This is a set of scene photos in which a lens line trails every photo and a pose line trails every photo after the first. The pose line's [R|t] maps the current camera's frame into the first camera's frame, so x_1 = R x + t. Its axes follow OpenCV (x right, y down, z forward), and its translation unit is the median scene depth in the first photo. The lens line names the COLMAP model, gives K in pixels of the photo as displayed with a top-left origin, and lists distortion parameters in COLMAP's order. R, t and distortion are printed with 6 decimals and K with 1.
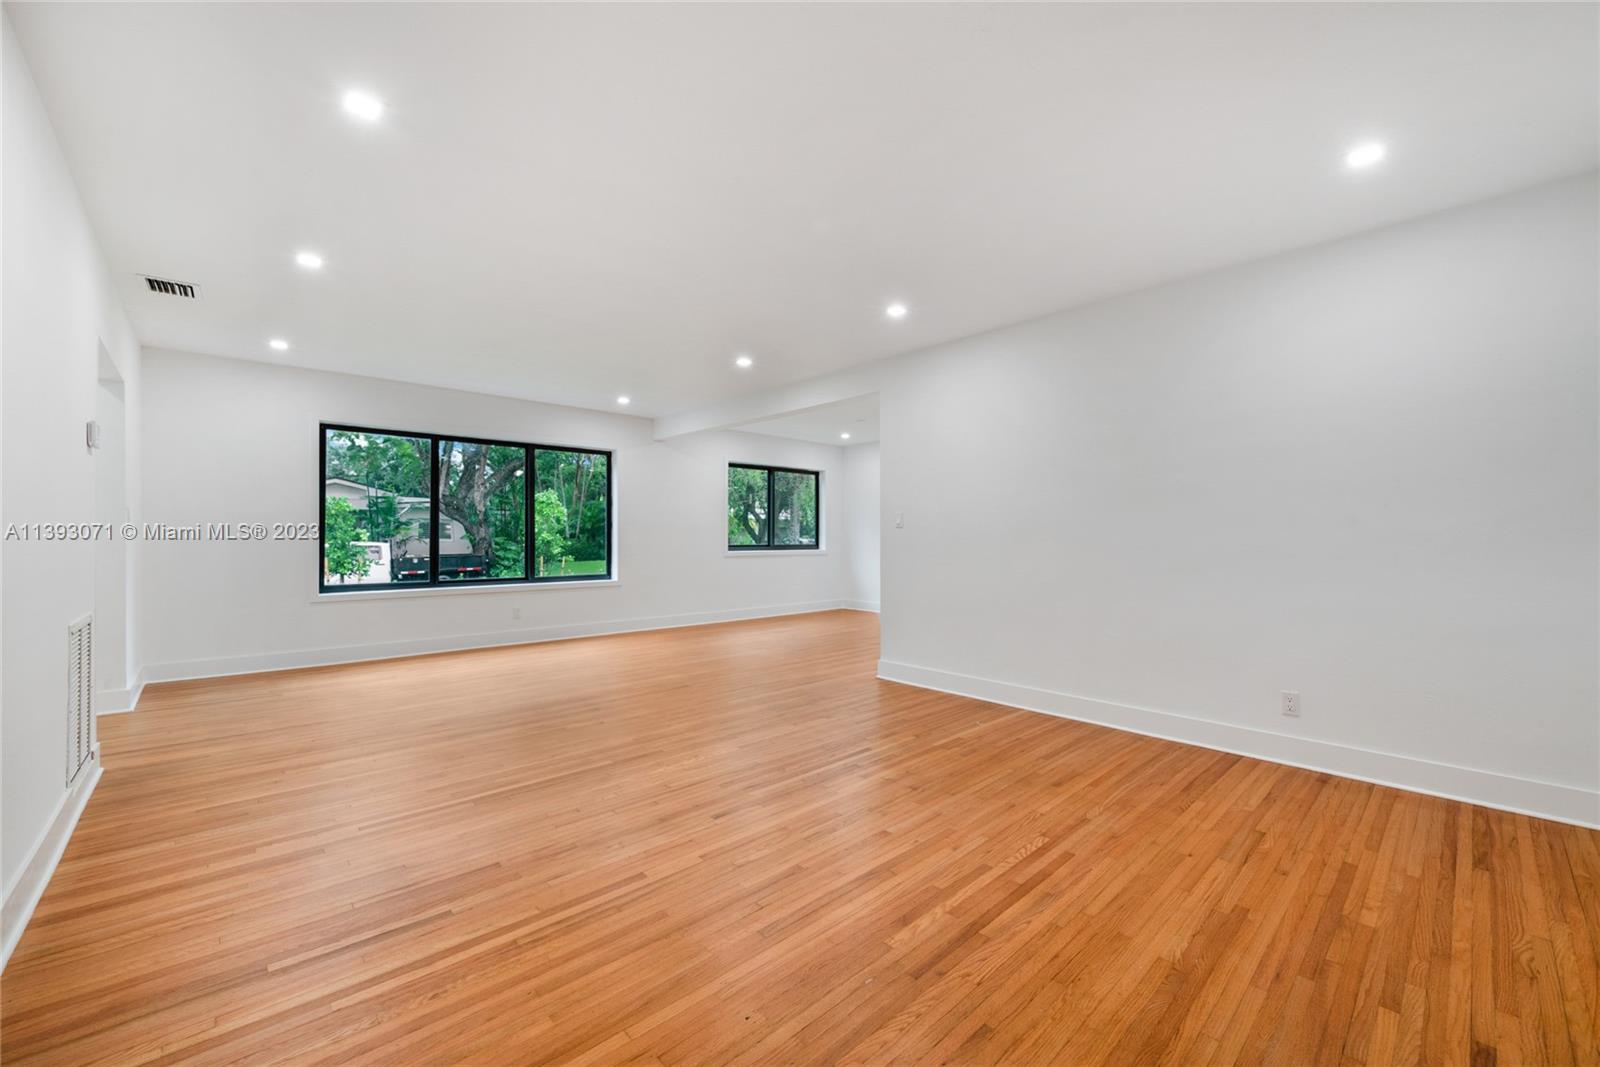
lens RADIAL K [[630.7, 0, 800.0], [0, 630.7, 533.5], [0, 0, 1]] dist [-0.000594, -0.000074]
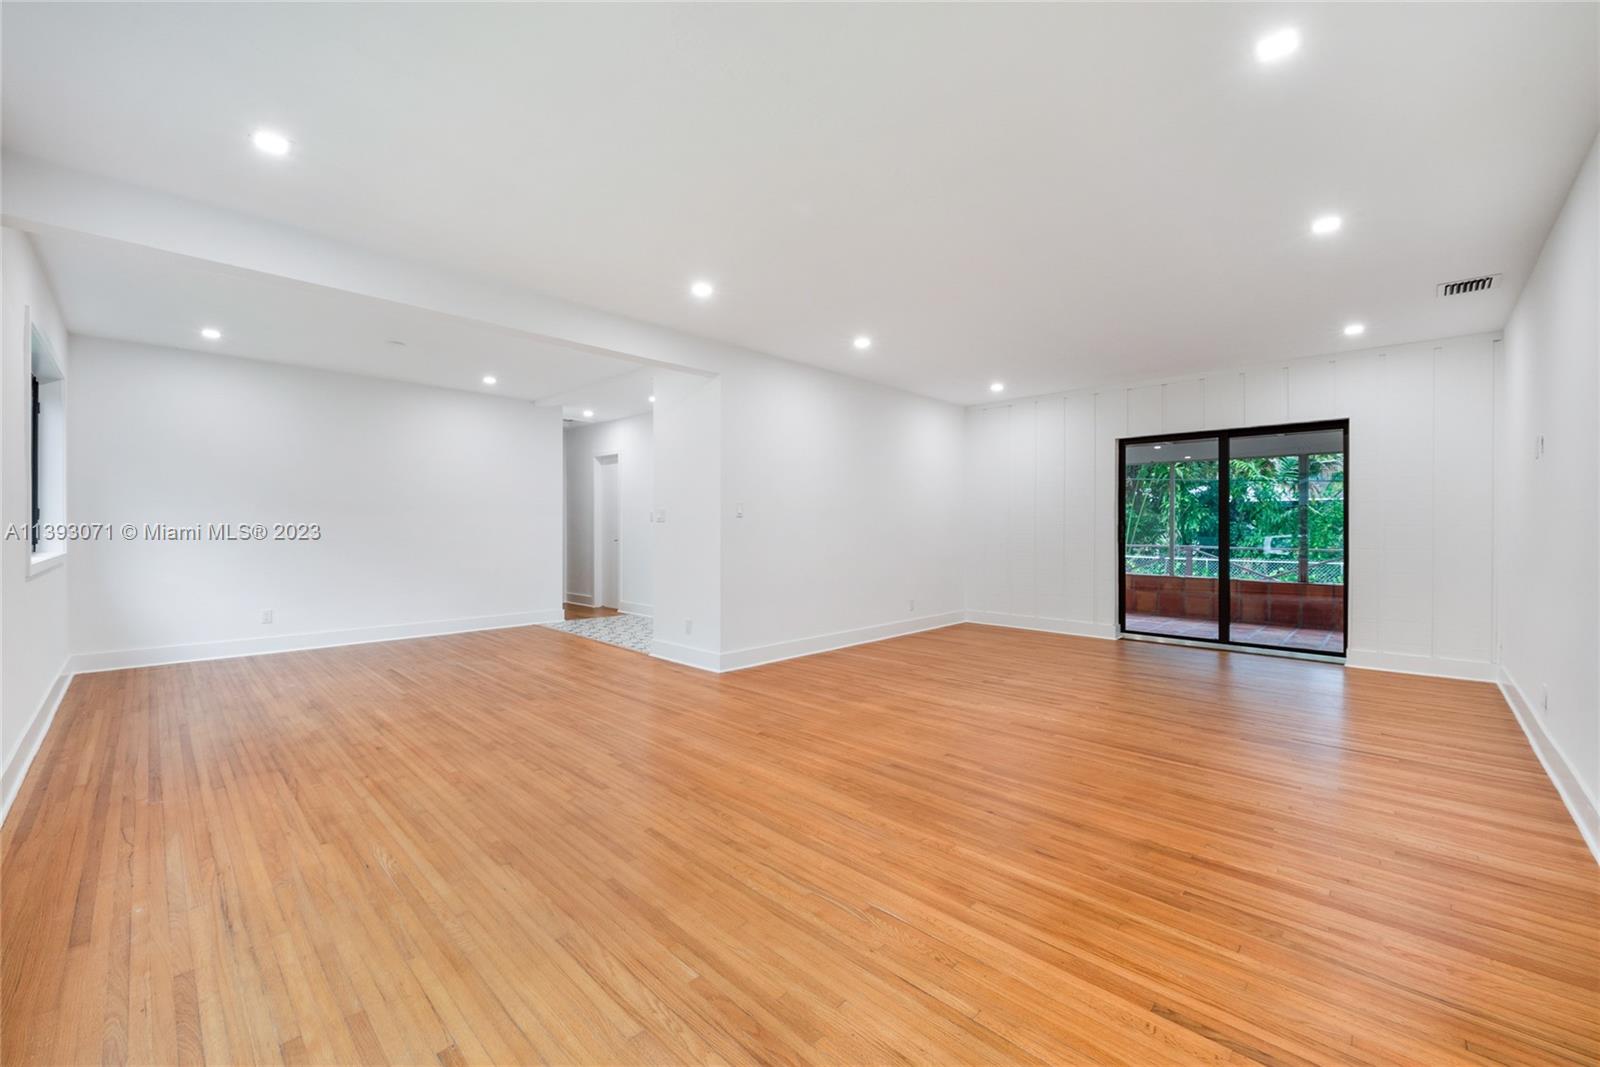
lens RADIAL K [[630.7, 0, 800.0], [0, 630.7, 533.5], [0, 0, 1]] dist [-0.000594, -0.000074]
pose [[-0.052599, -0.012528, 0.998537, -1.522193], [-0.018076, 0.999769, 0.011591, 0.007321], [-0.998452, -0.017440, -0.052813, 1.682399]]
